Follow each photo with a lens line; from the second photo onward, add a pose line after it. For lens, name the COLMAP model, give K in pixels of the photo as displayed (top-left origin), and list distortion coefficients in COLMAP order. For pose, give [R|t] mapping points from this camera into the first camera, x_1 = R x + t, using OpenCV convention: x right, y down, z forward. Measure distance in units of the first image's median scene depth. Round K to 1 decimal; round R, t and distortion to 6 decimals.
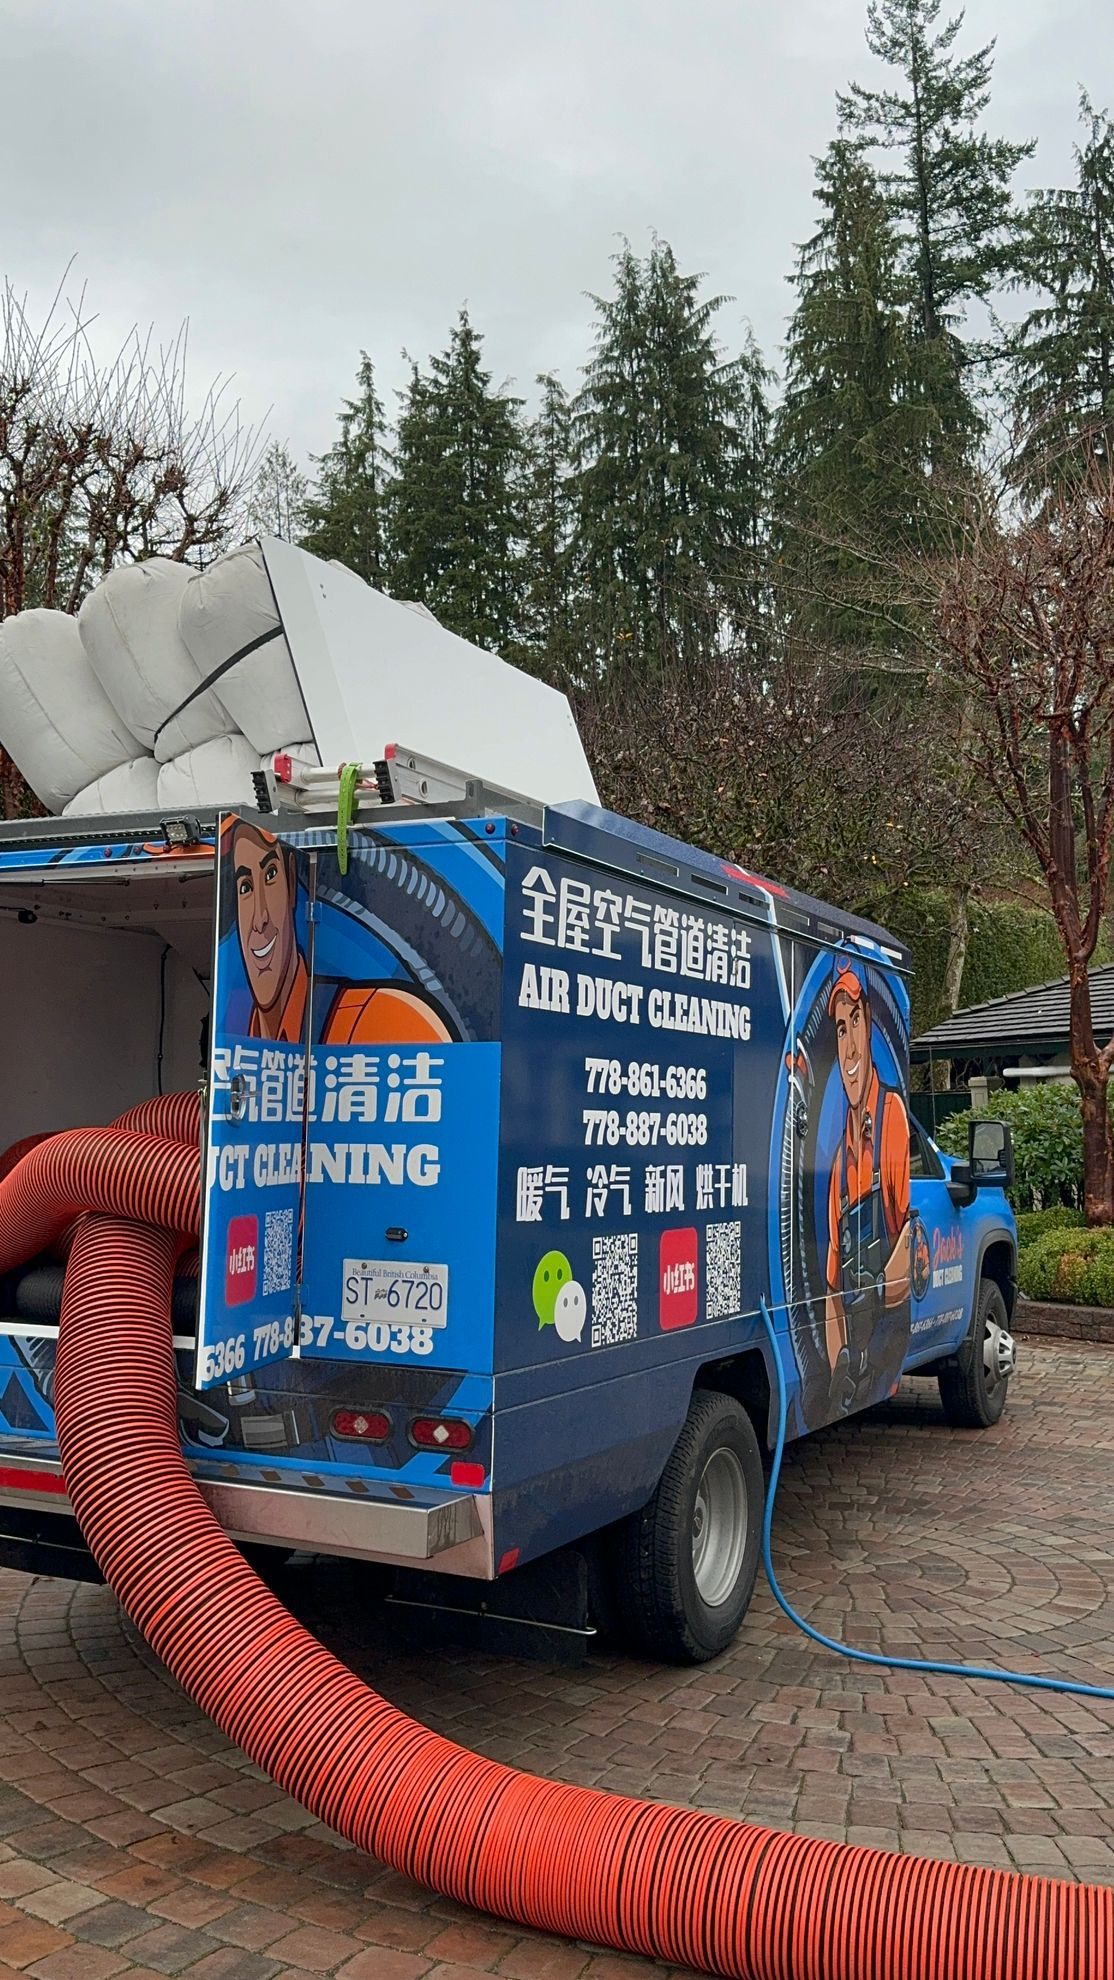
lens RADIAL K [[1706.4, 0, 561.2], [0, 1706.4, 1014.6], [0, 0, 1]] dist [0.213116, -0.384668]
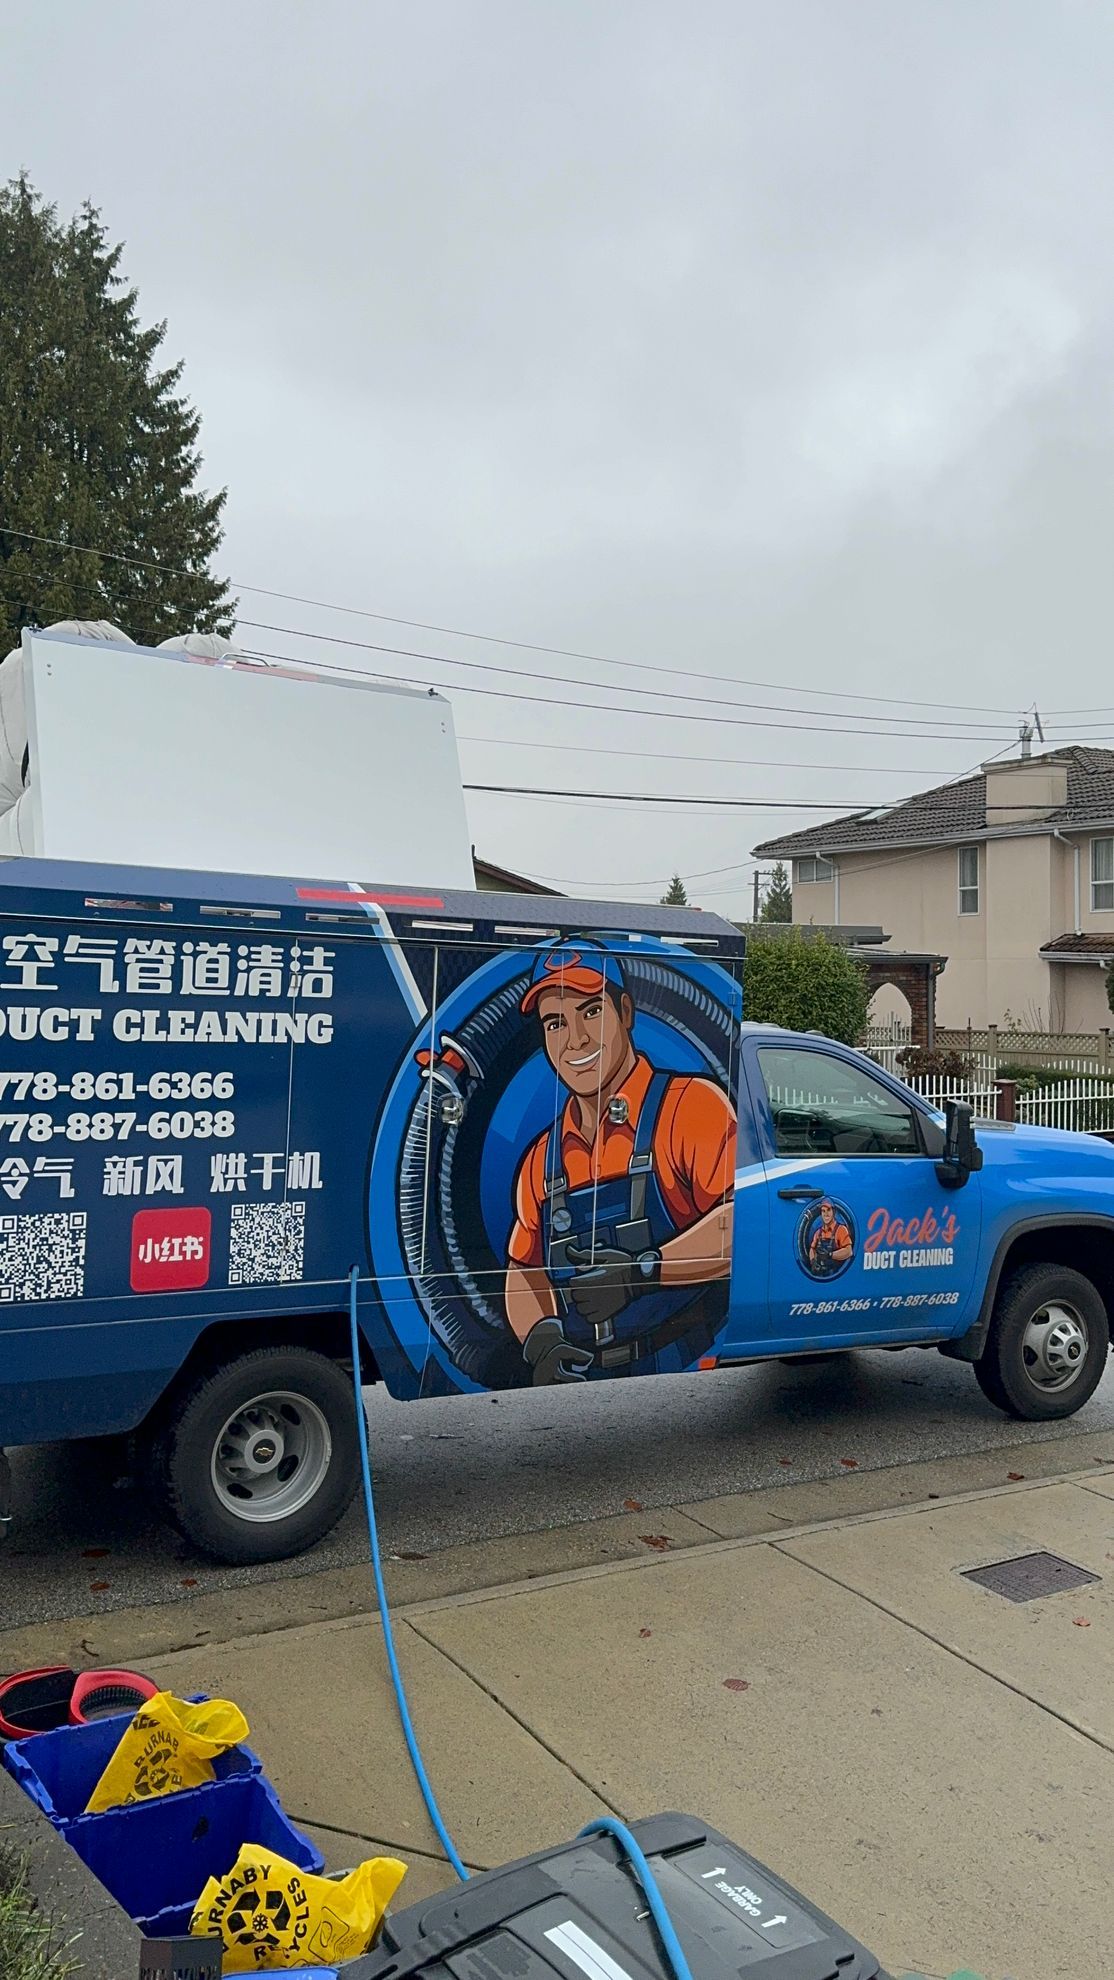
lens RADIAL K [[1708.9, 0, 522.3], [0, 1708.9, 990.0], [0, 0, 1]] dist [0.211558, -0.402610]
pose [[0.851467, 0.020223, -0.524019, 0.939223], [0.009890, 0.998459, 0.054603, -0.093328], [0.524316, -0.051675, 0.849955, 0.120171]]
